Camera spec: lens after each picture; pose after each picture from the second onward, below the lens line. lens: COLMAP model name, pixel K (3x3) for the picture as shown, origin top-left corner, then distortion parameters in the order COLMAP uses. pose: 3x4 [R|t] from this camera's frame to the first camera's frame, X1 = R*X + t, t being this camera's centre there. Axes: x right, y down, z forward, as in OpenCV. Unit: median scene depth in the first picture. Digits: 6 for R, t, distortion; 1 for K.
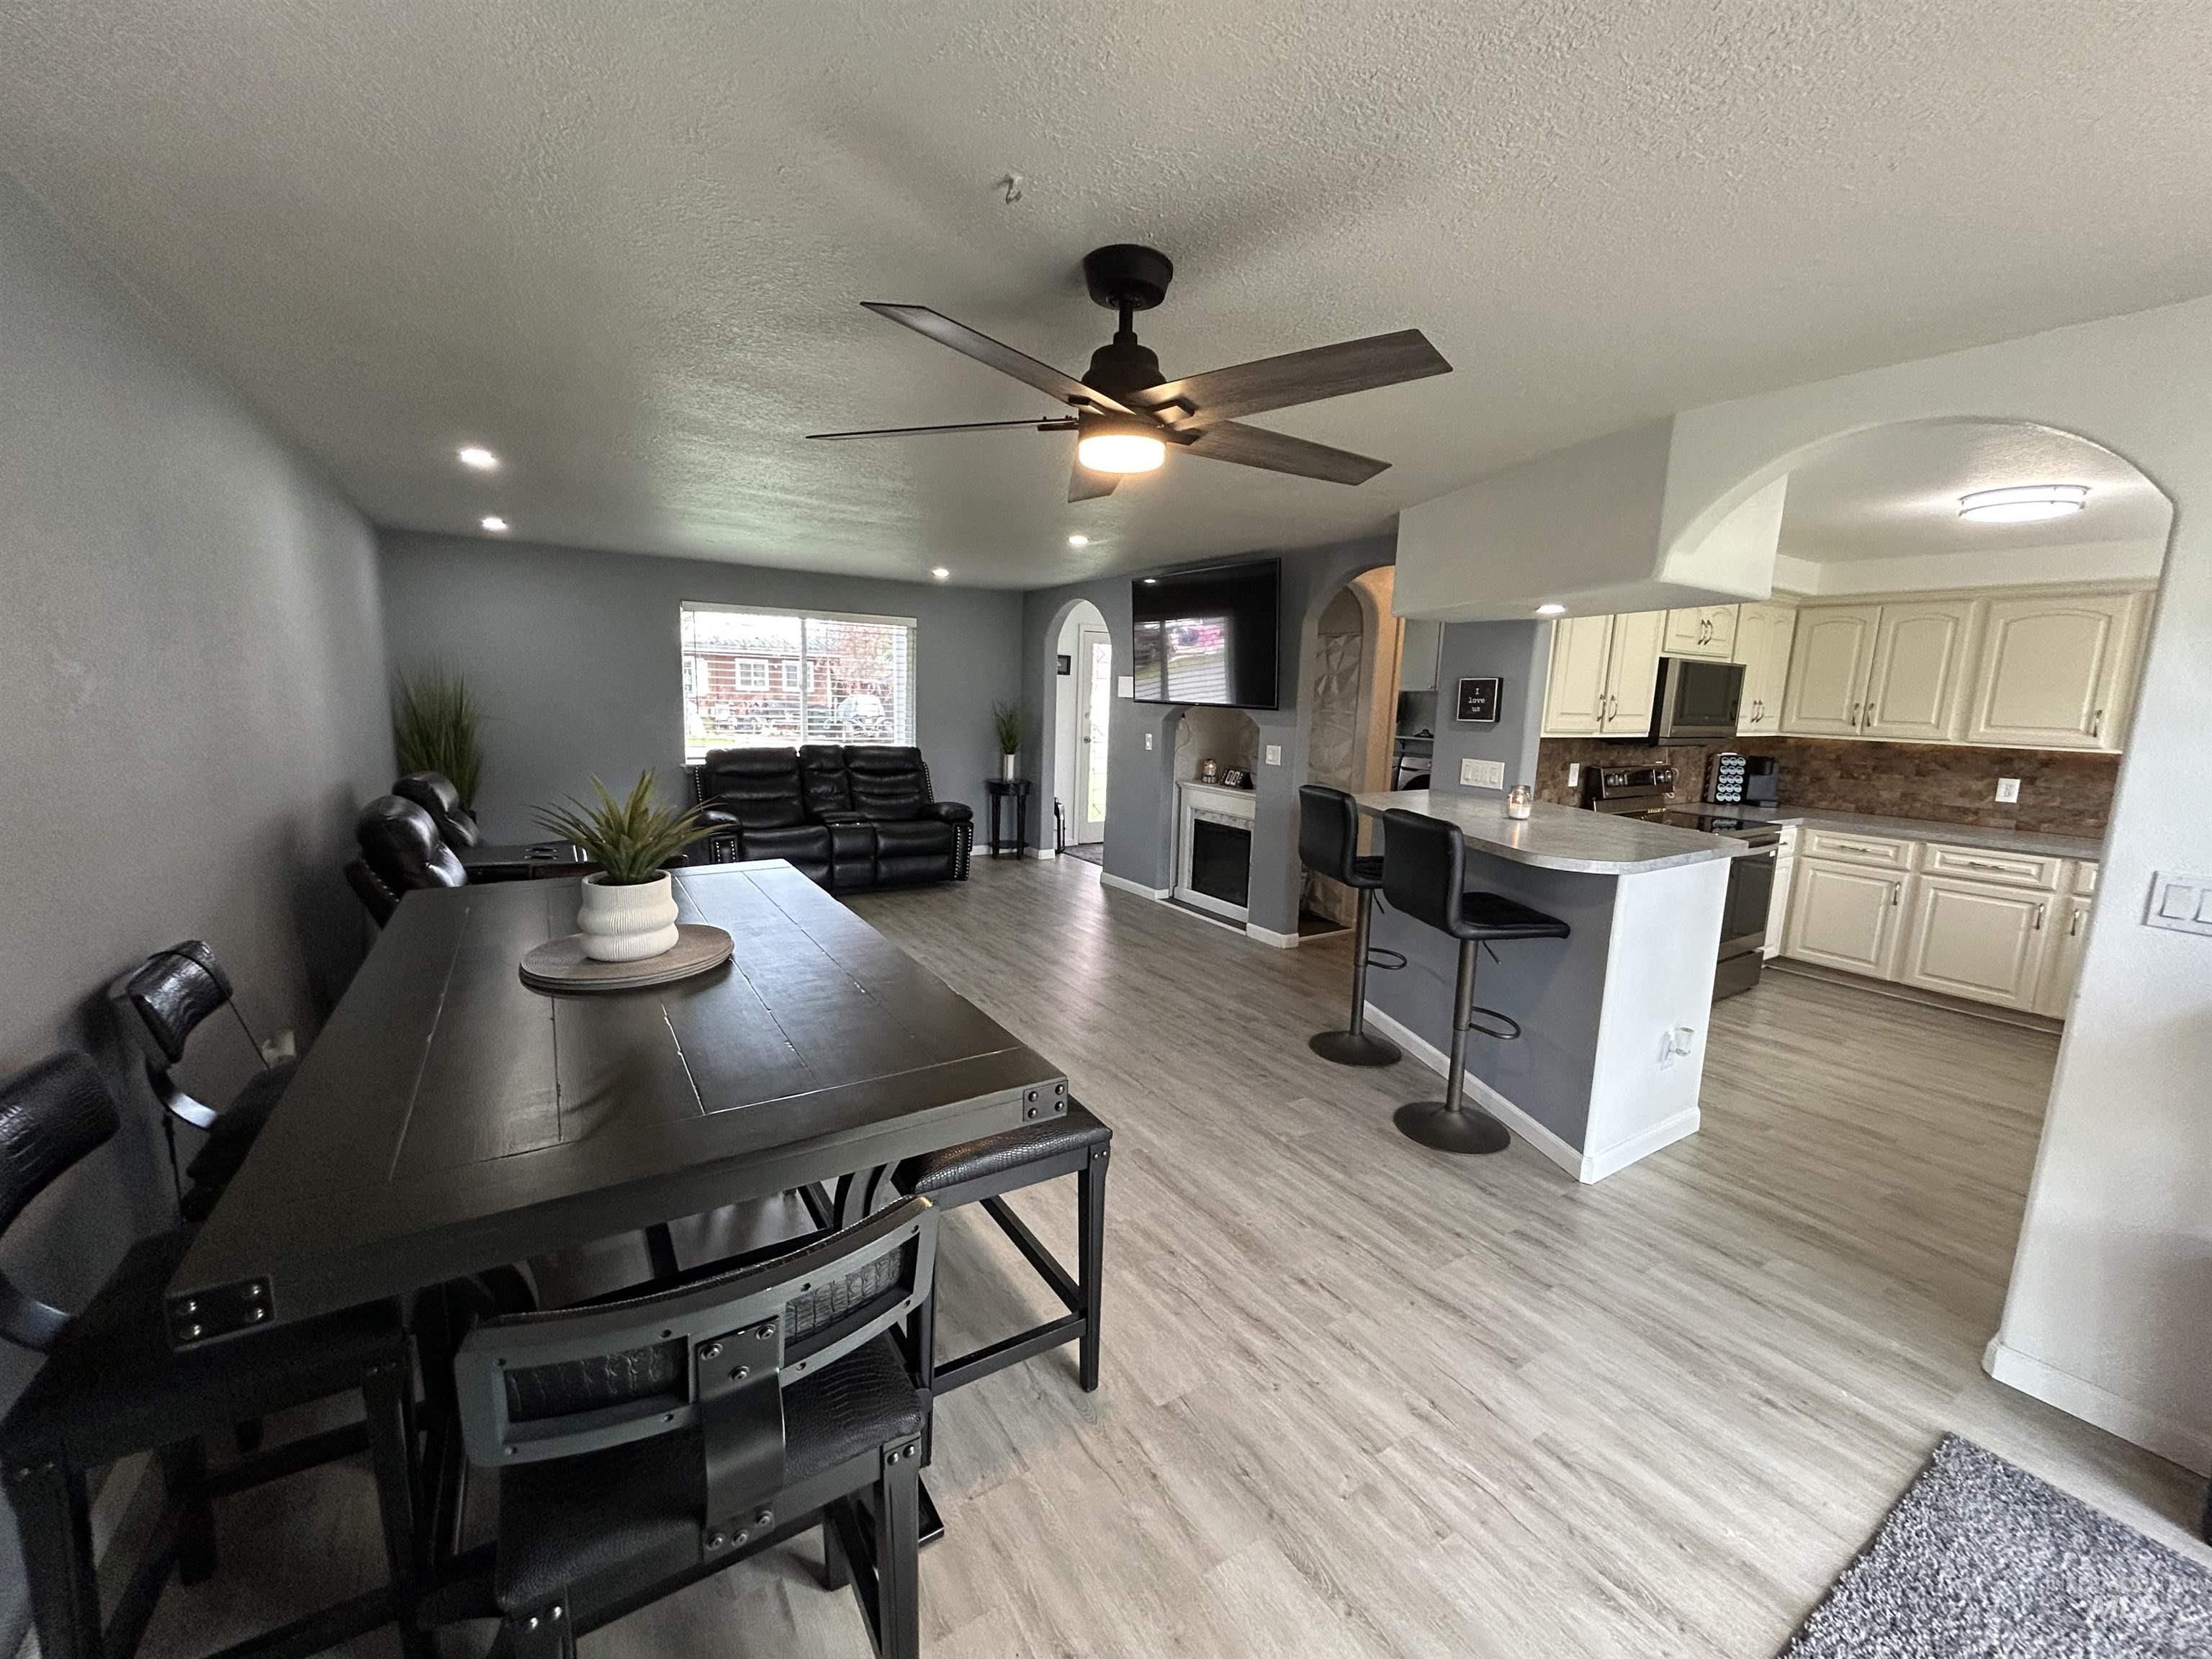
lens RADIAL K [[888.4, 0, 1101.7], [0, 888.4, 829.4], [0, 0, 1]] dist [0.001252, 0.000095]
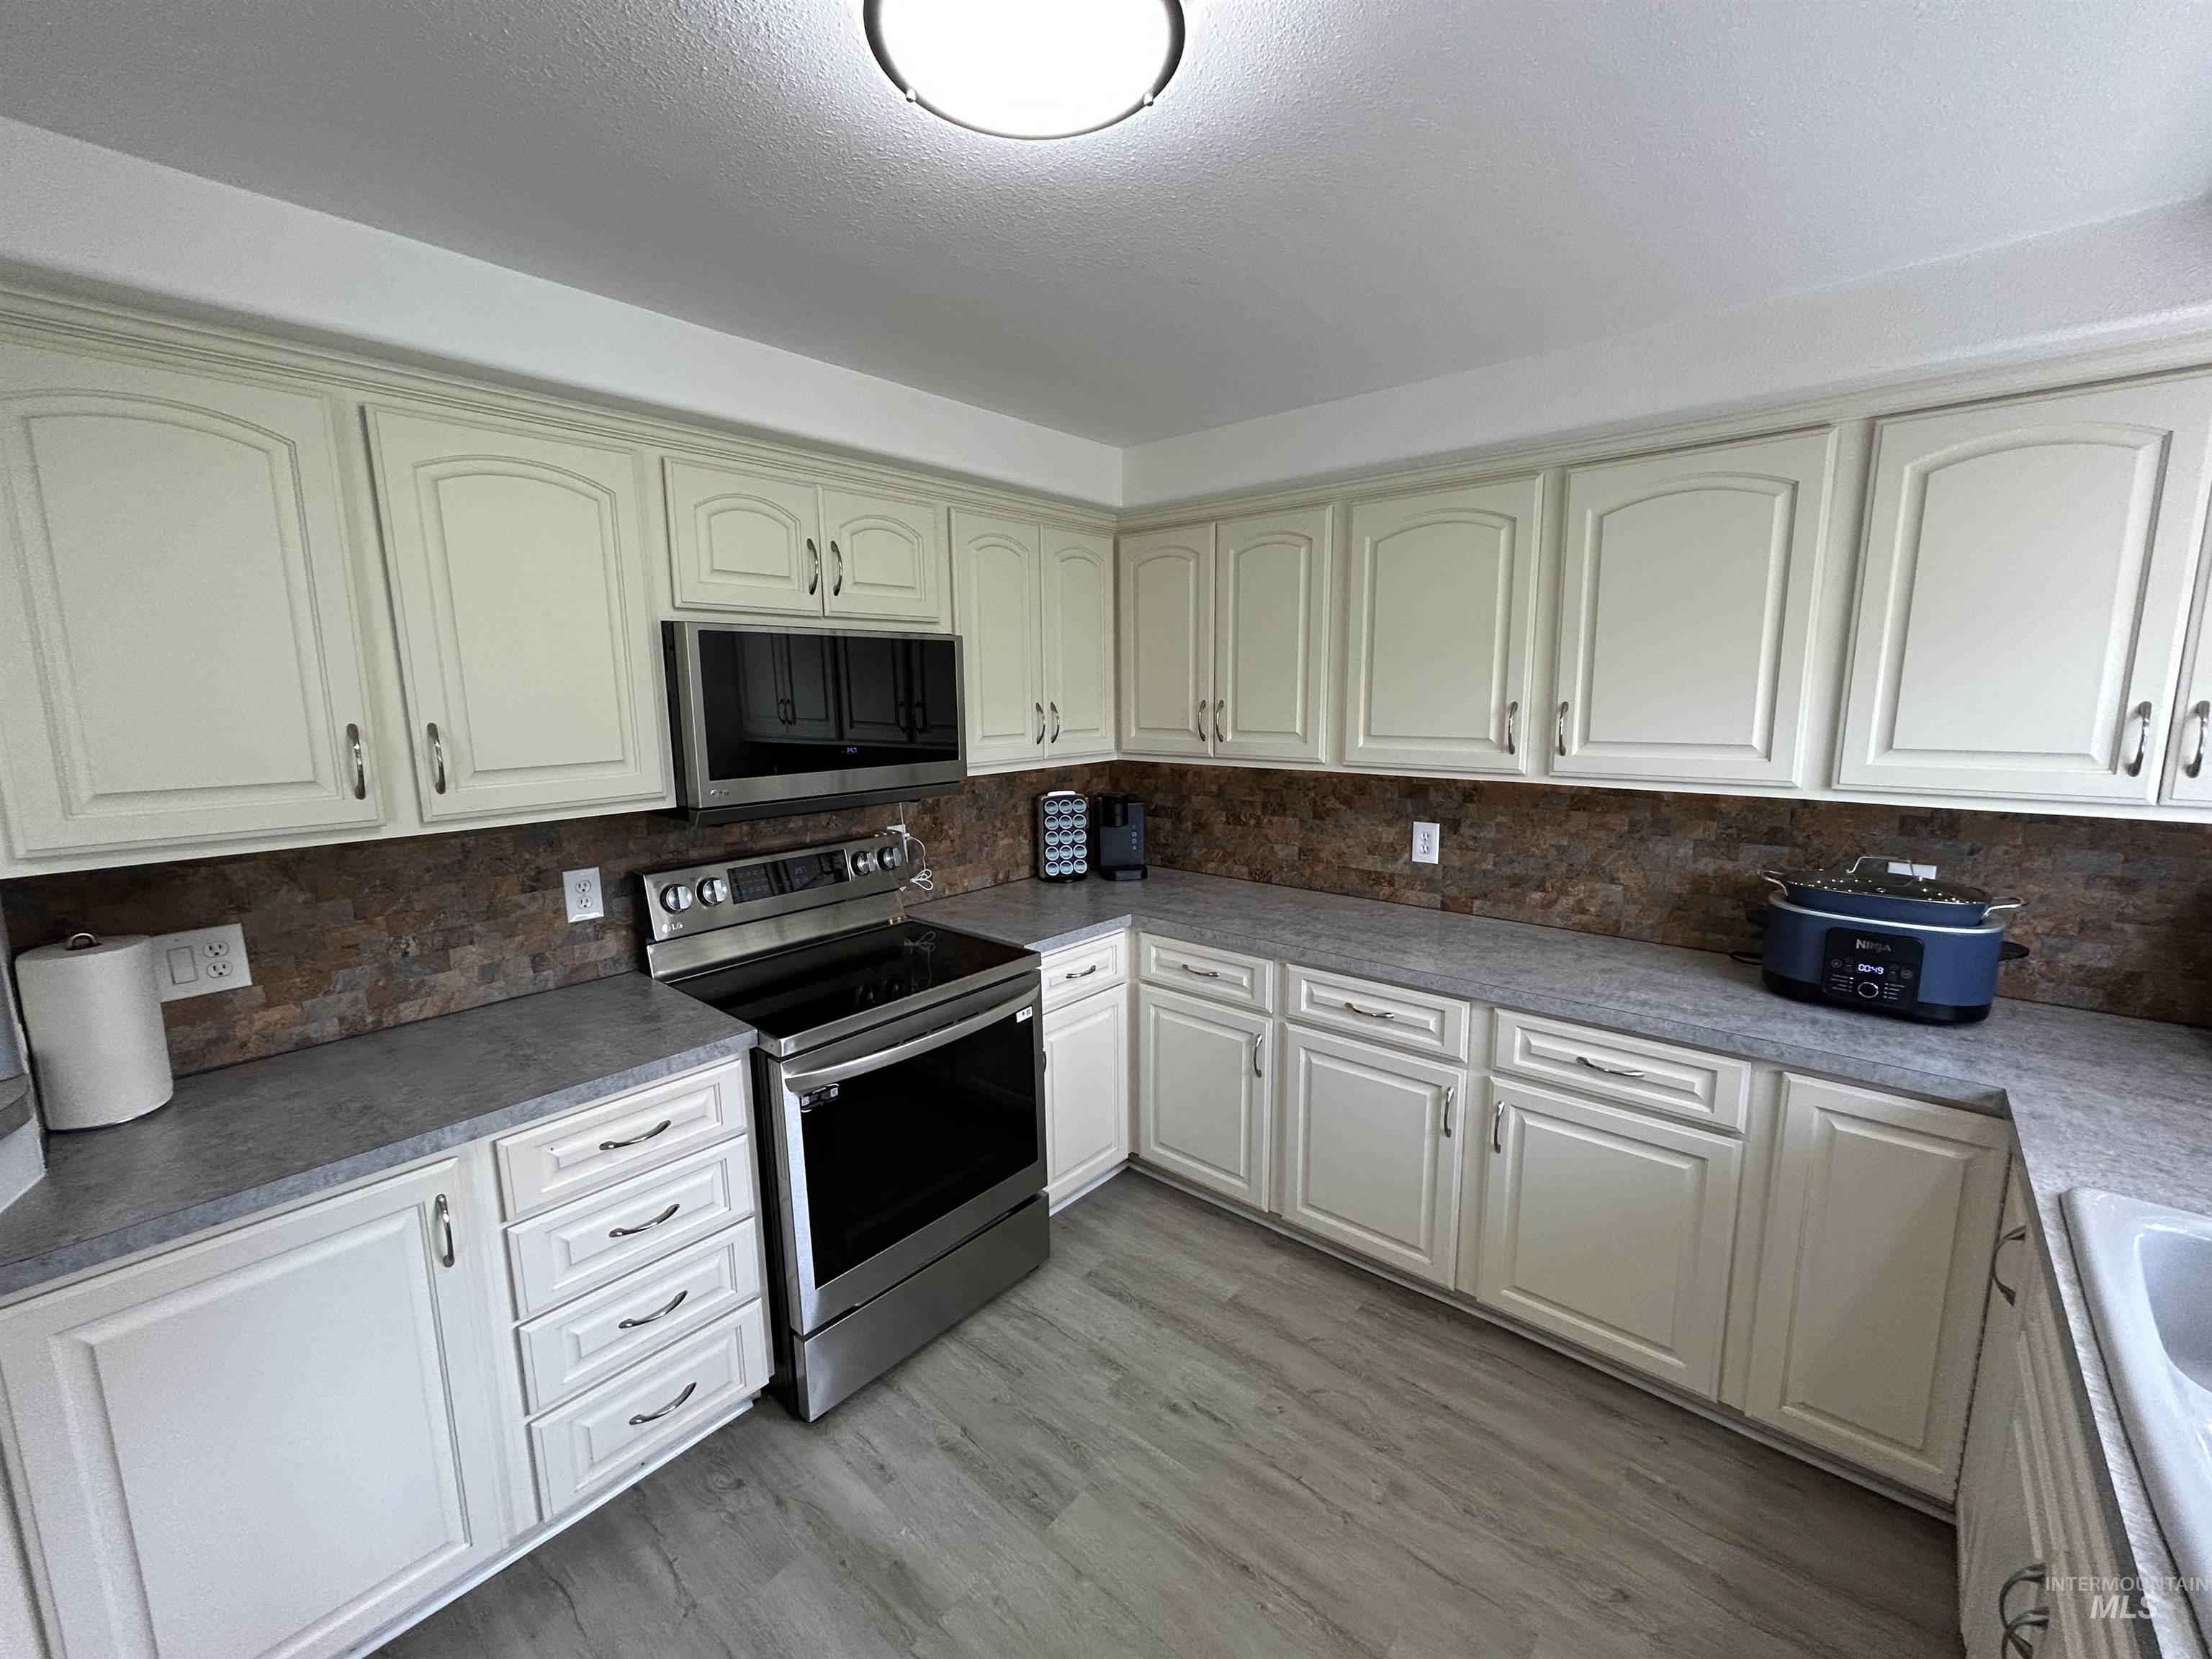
lens RADIAL K [[888.4, 0, 1101.7], [0, 888.4, 829.4], [0, 0, 1]] dist [0.001252, 0.000095]
pose [[0.959676, -0.085316, 0.267850, 0.660600], [0.084832, 0.996305, 0.013399, -0.077371], [-0.268004, 0.009863, 0.963367, 0.500614]]
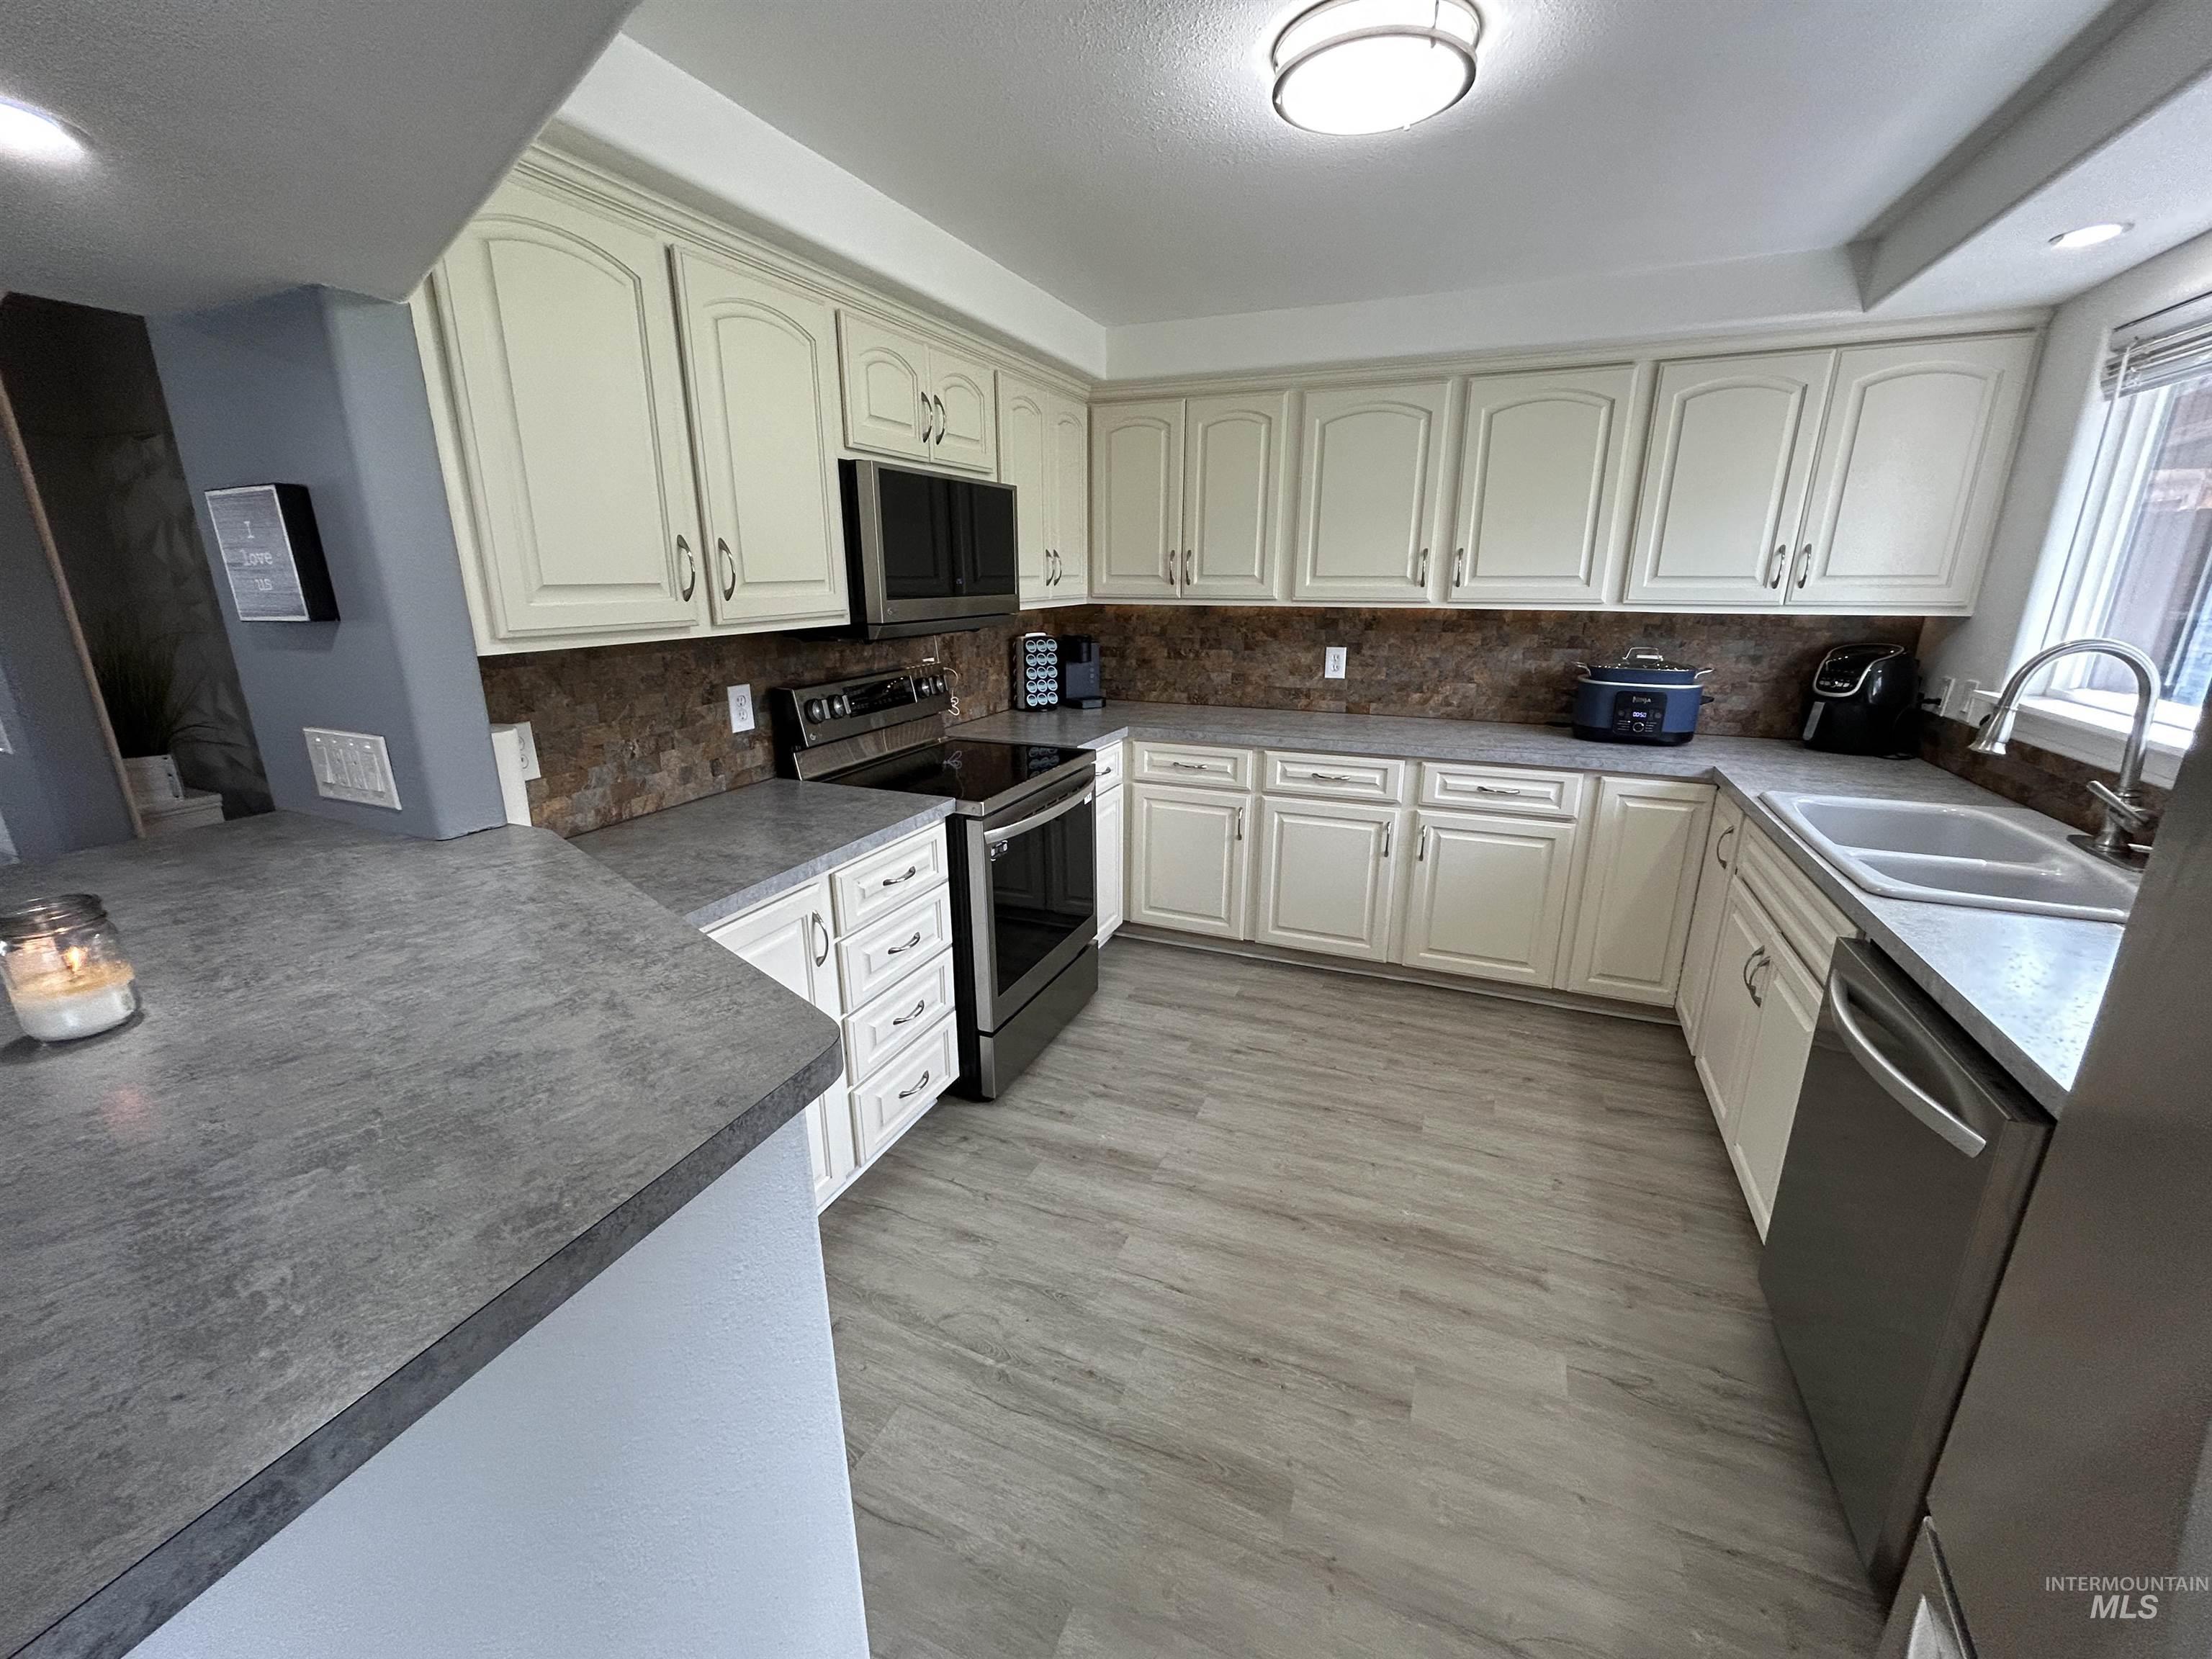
lens RADIAL K [[889.3, 0, 1100.4], [0, 889.3, 829.3], [0, 0, 1]] dist [-0.001424, -0.000621]
pose [[0.829154, -0.187512, 0.526633, 0.419084], [0.115639, 0.979221, 0.166592, -0.054181], [-0.546929, -0.077231, 0.833609, 0.460194]]
